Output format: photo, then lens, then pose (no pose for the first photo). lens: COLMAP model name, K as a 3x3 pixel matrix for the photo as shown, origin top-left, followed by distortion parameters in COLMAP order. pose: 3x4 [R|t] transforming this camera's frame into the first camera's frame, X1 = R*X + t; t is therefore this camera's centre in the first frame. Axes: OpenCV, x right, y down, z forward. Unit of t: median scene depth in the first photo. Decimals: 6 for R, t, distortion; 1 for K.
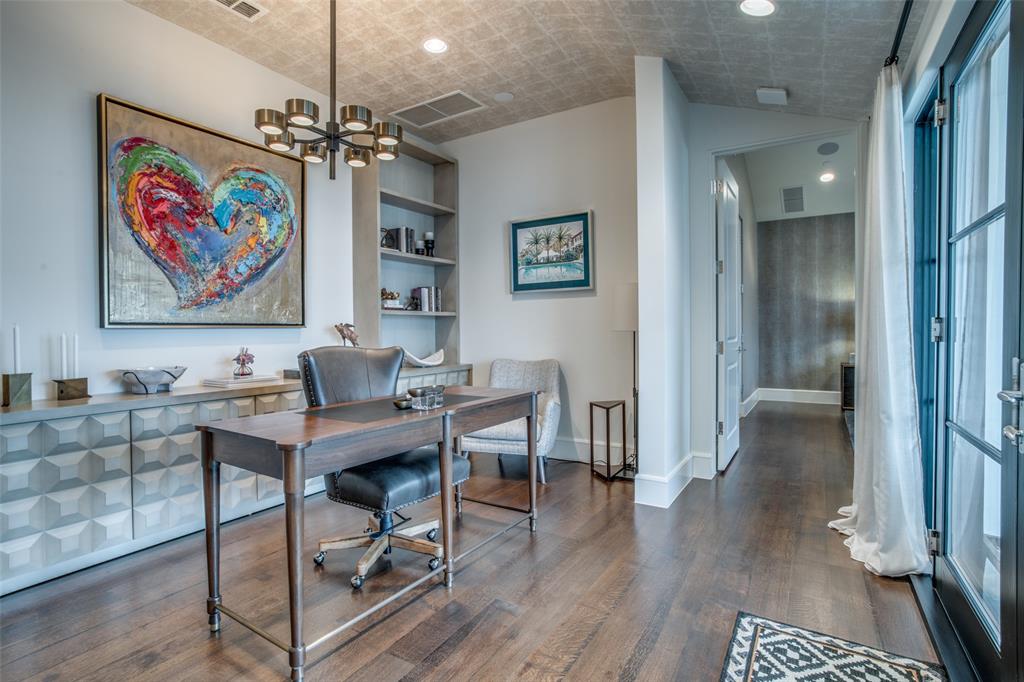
lens RADIAL K [[500.7, 0, 512.4], [0, 500.7, 336.6], [0, 0, 1]] dist [-0.053268, 0.030143]
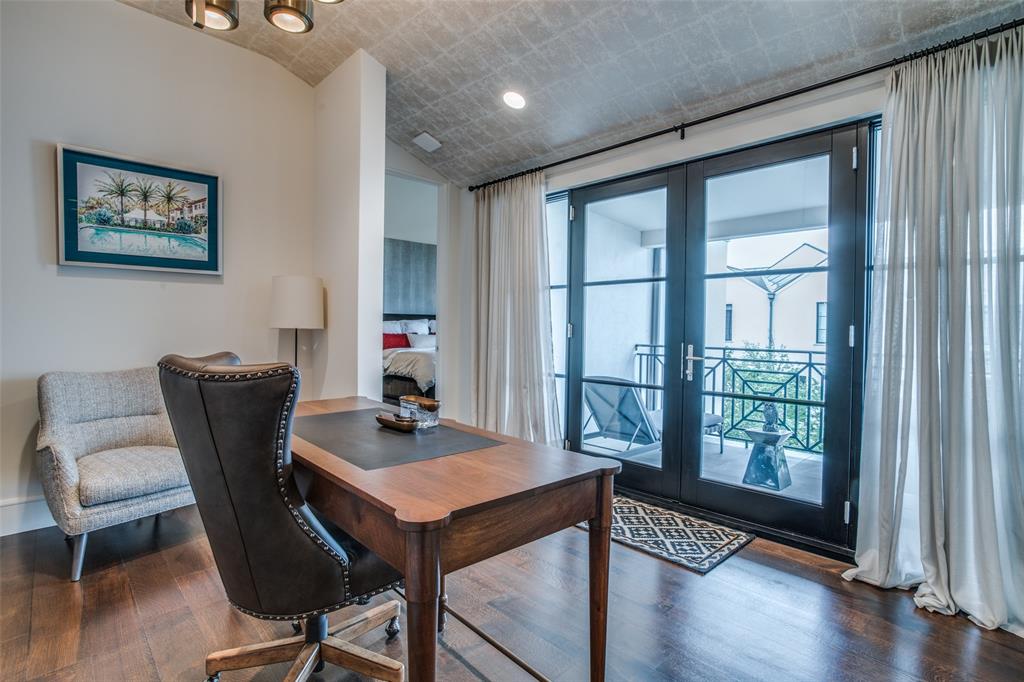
lens RADIAL K [[500.7, 0, 512.4], [0, 500.7, 336.6], [0, 0, 1]] dist [-0.053268, 0.030143]
pose [[0.262375, -0.004758, 0.964954, -0.462878], [-0.000249, 0.999987, 0.004999, -0.000148], [-0.964966, -0.001552, 0.262370, 0.332015]]
